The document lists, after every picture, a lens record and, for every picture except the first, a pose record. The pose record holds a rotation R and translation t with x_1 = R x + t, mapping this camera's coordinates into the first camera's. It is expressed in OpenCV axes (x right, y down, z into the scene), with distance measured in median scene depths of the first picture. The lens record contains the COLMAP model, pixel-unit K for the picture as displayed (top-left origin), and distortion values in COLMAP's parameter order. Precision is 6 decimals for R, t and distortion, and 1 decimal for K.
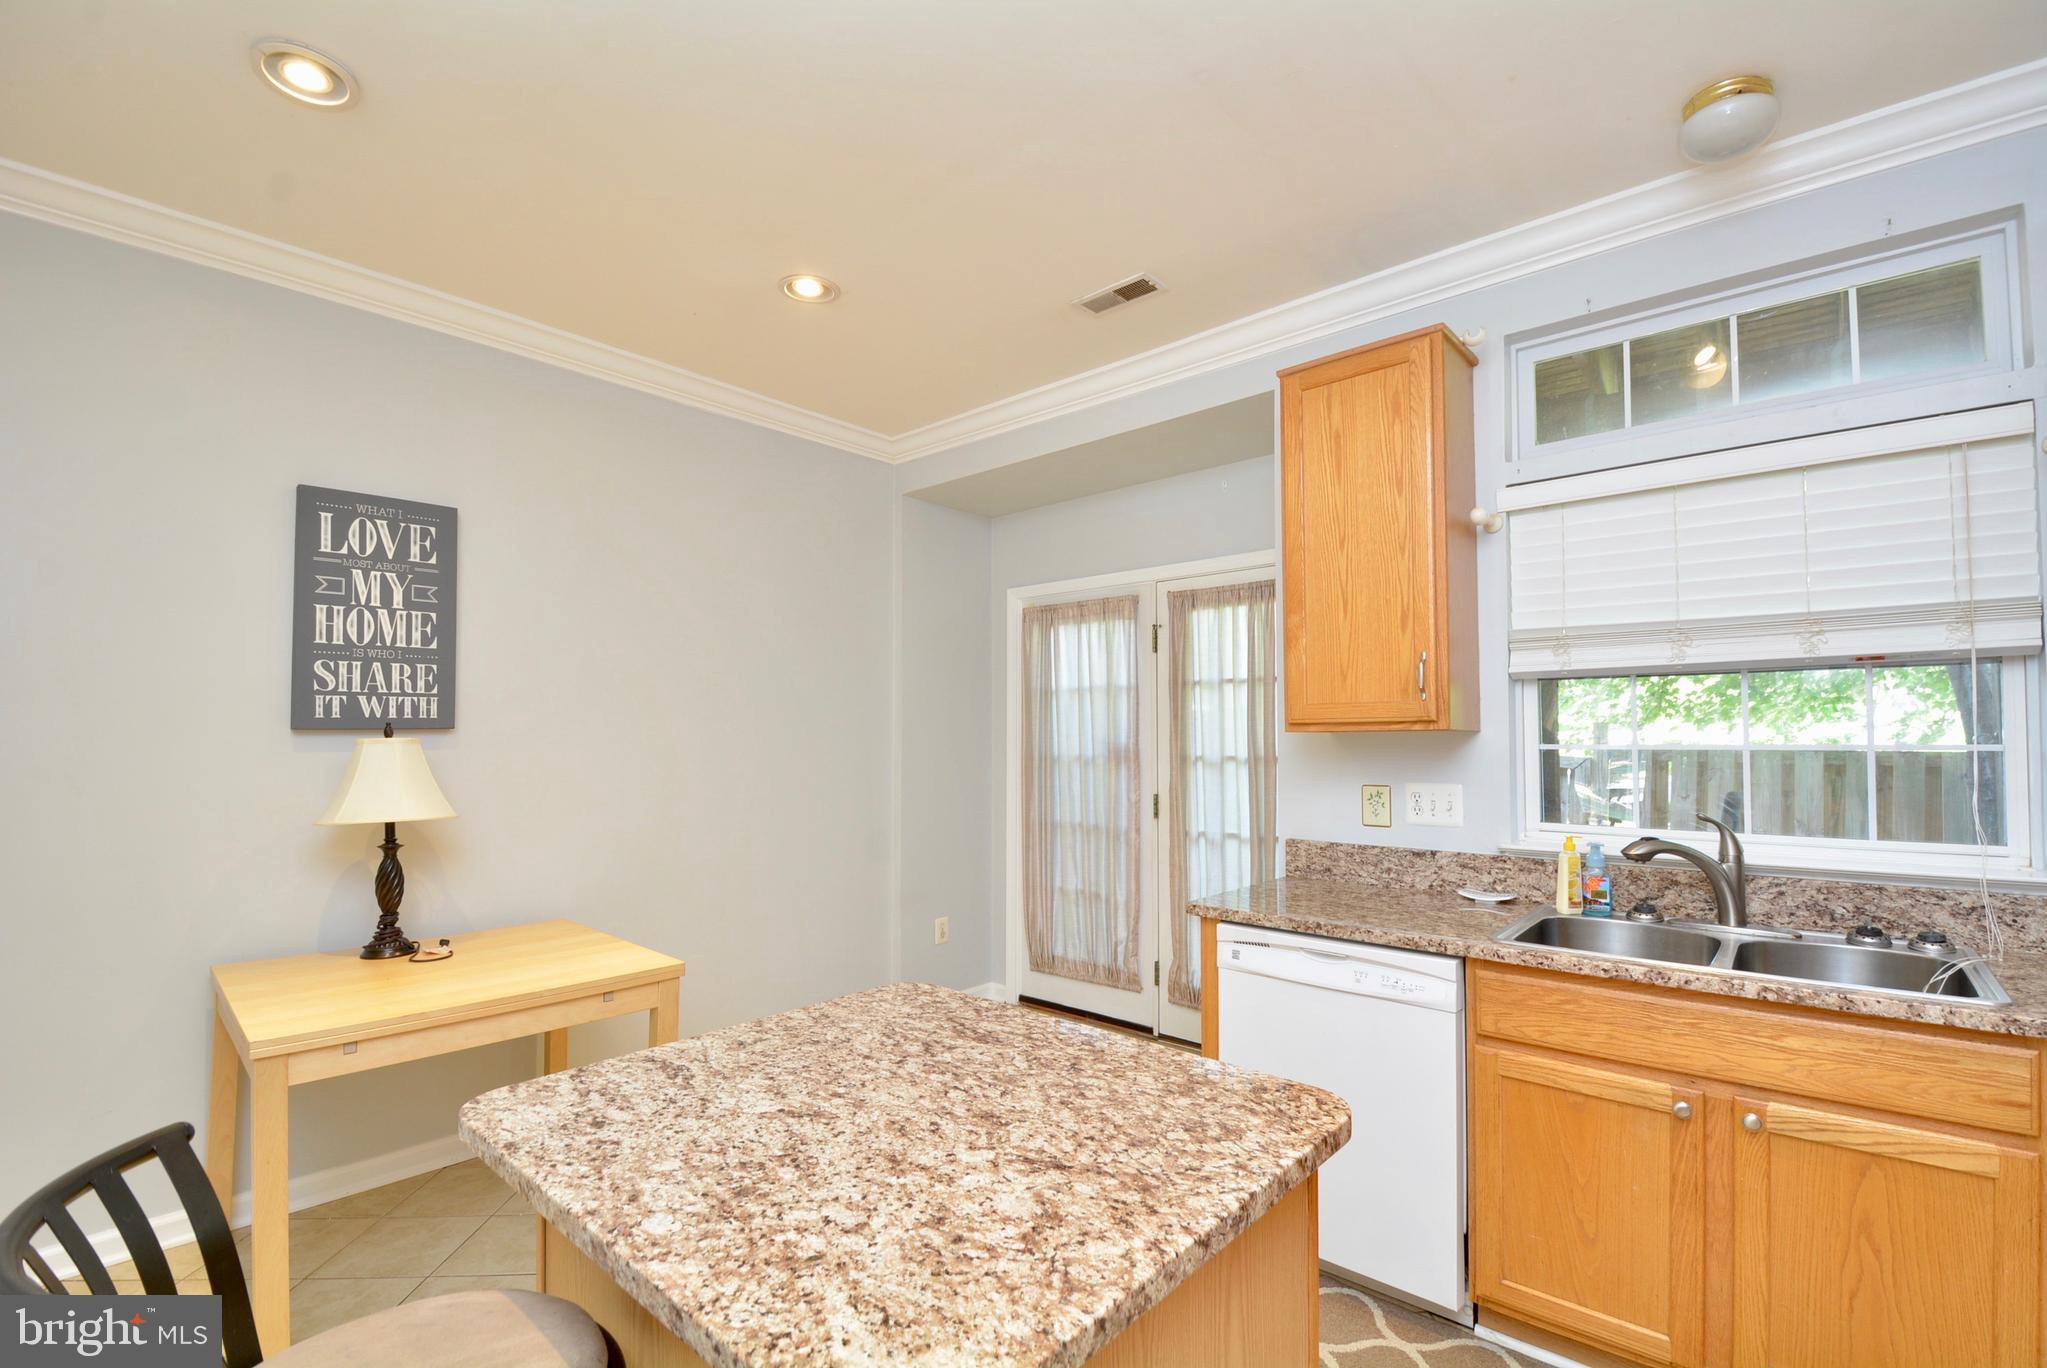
lens RADIAL K [[895.6, 0, 1049.4], [0, 895.6, 711.4], [0, 0, 1]] dist [0.018287, -0.024694]
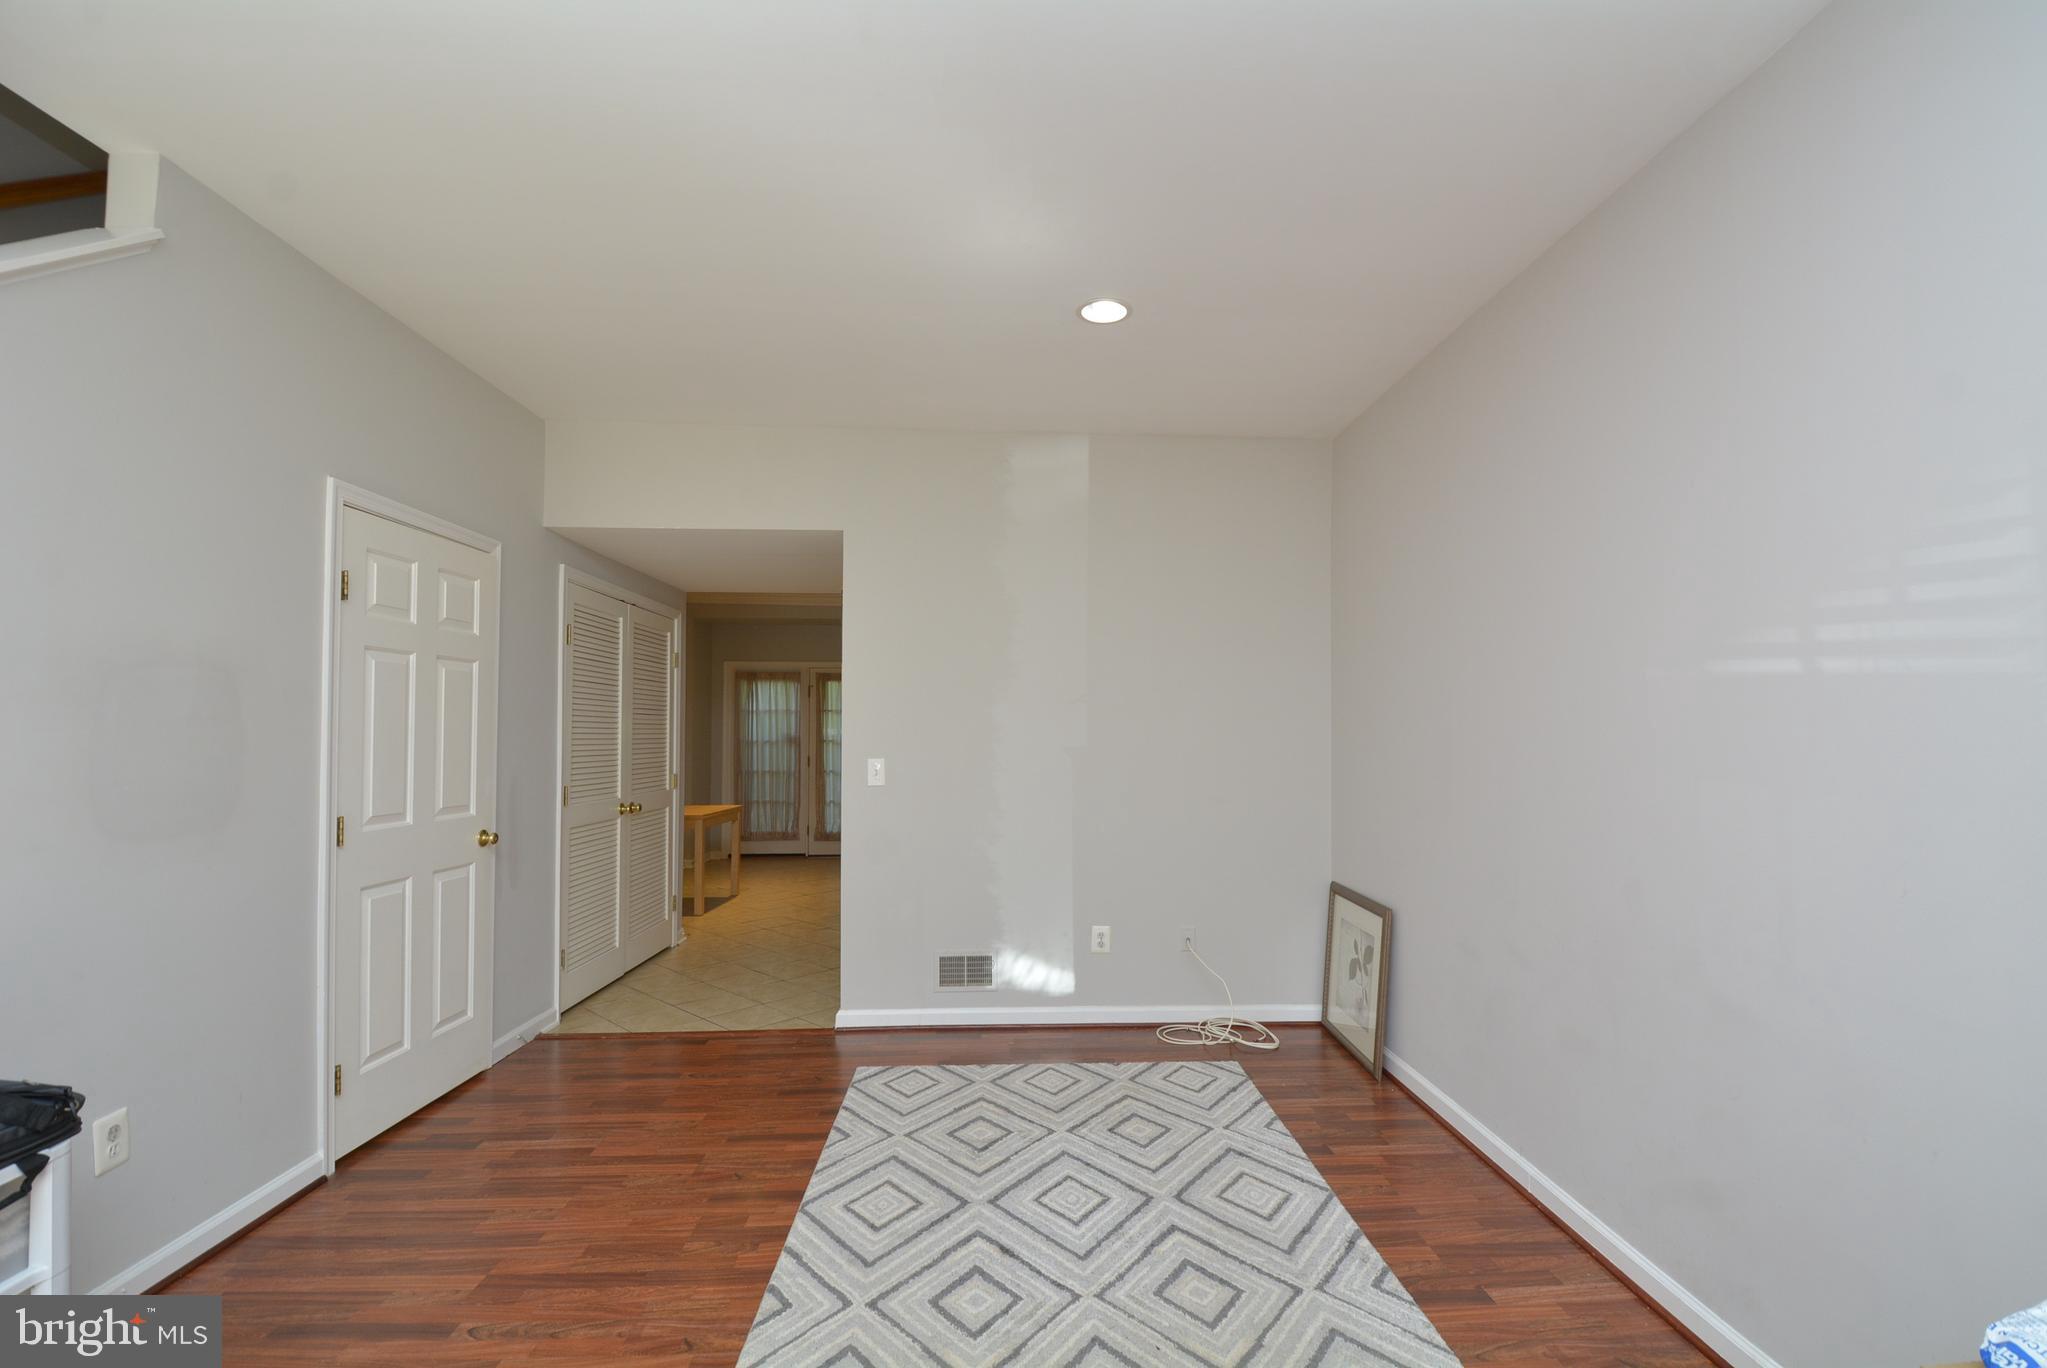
lens RADIAL K [[895.6, 0, 1049.4], [0, 895.6, 711.4], [0, 0, 1]] dist [0.018287, -0.024694]
pose [[0.719838, 0.021853, 0.693798, -1.622130], [-0.024112, 0.999688, -0.006470, -0.041863], [-0.693723, -0.012071, 0.720140, -1.754678]]
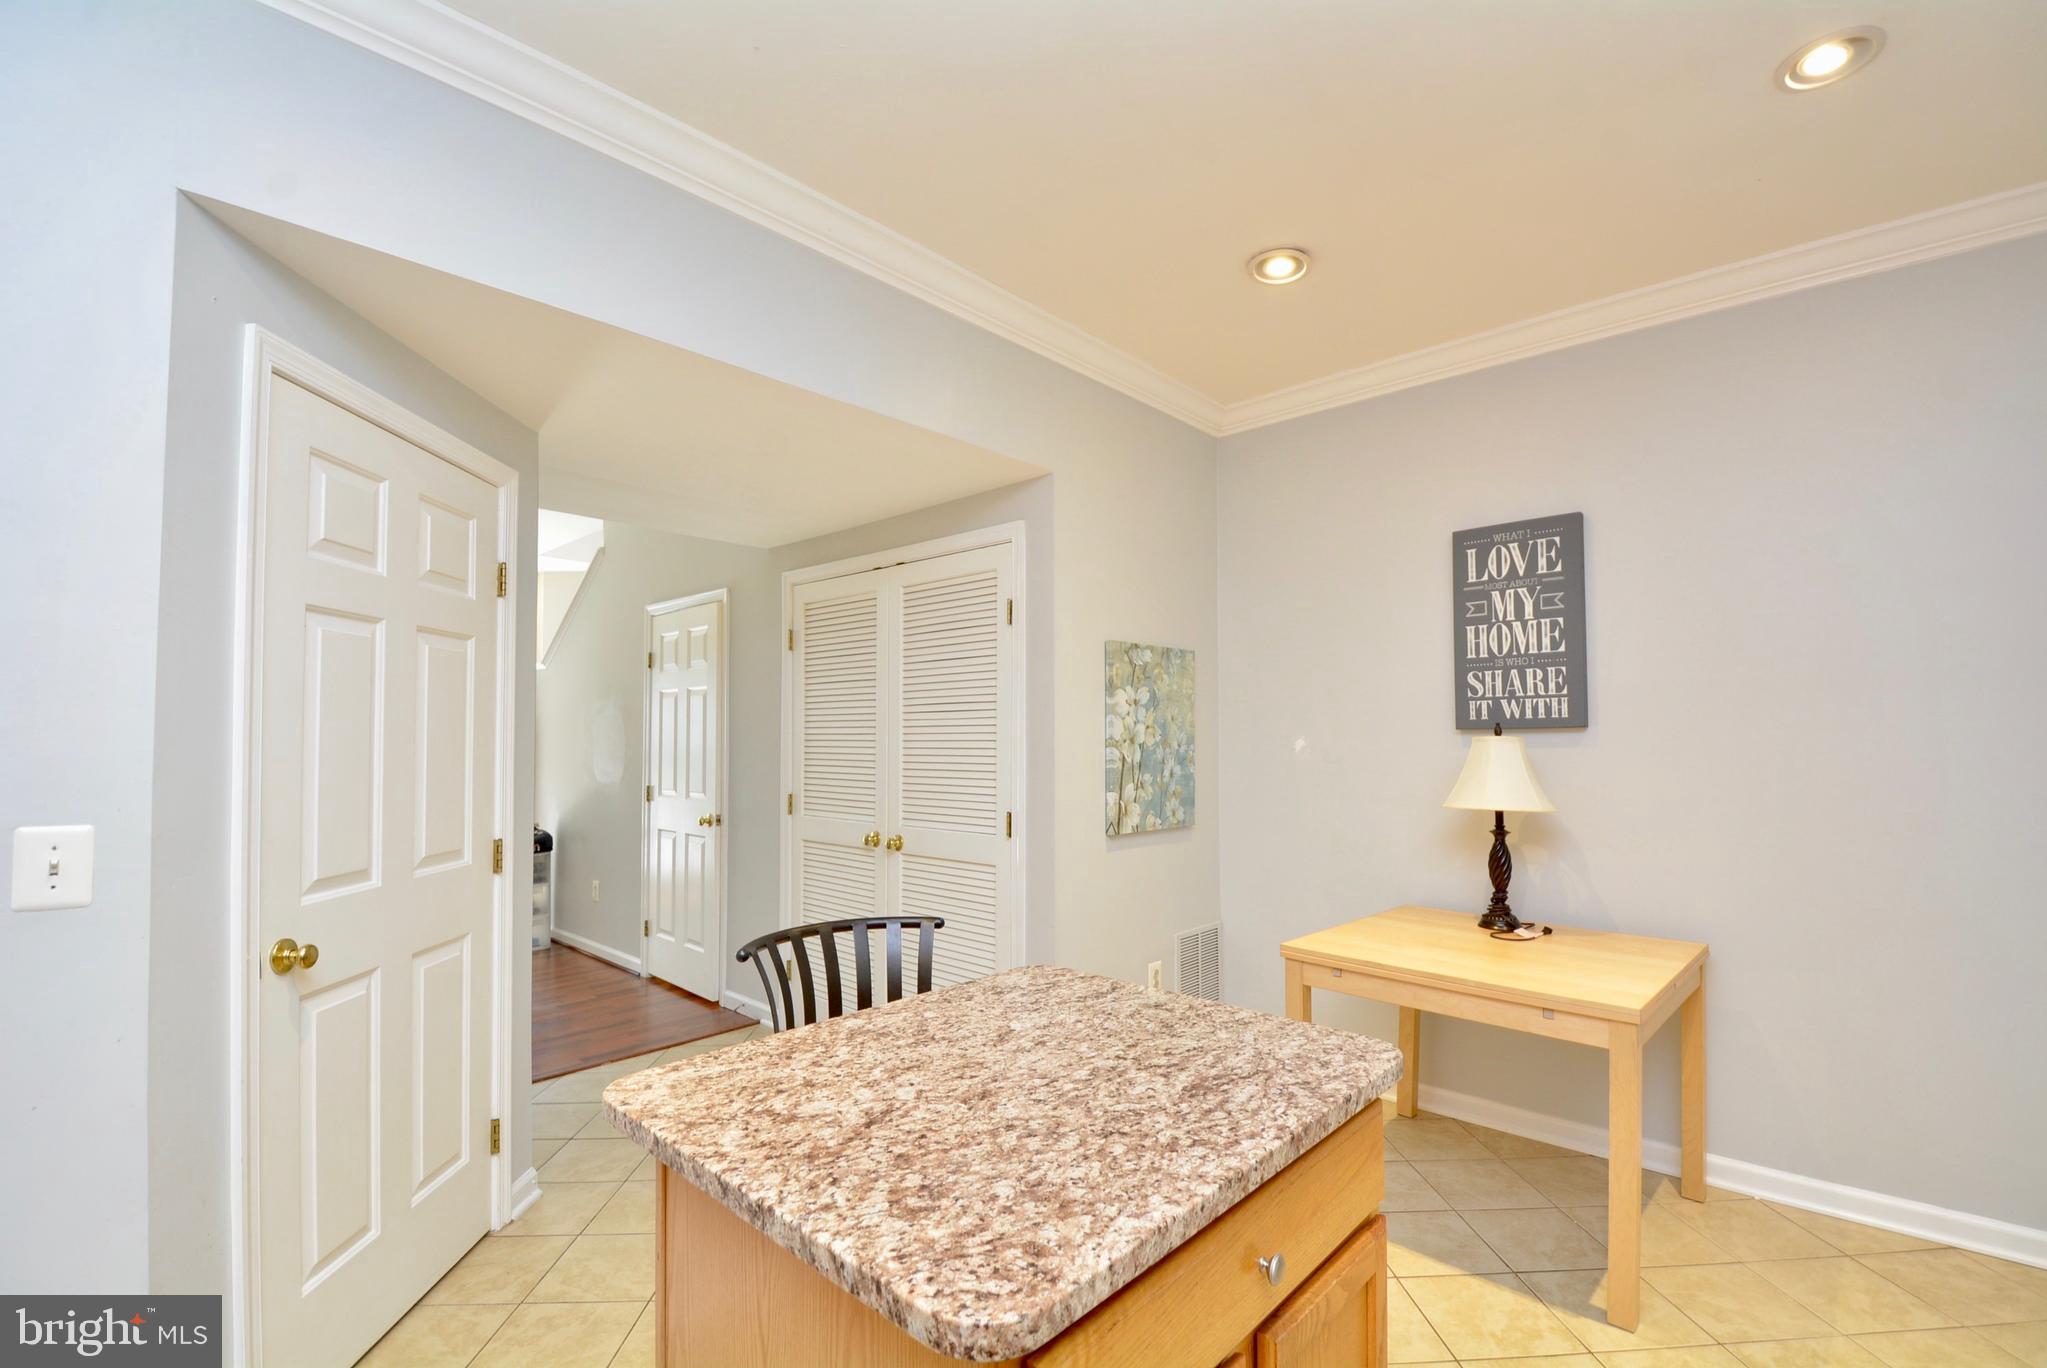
lens RADIAL K [[895.6, 0, 1049.4], [0, 895.6, 711.4], [0, 0, 1]] dist [0.018287, -0.024694]
pose [[-0.021078, -0.027309, -0.999405, 0.397554], [0.030837, 0.999134, -0.027952, 0.011836], [0.999302, -0.031408, -0.020217, 0.441213]]
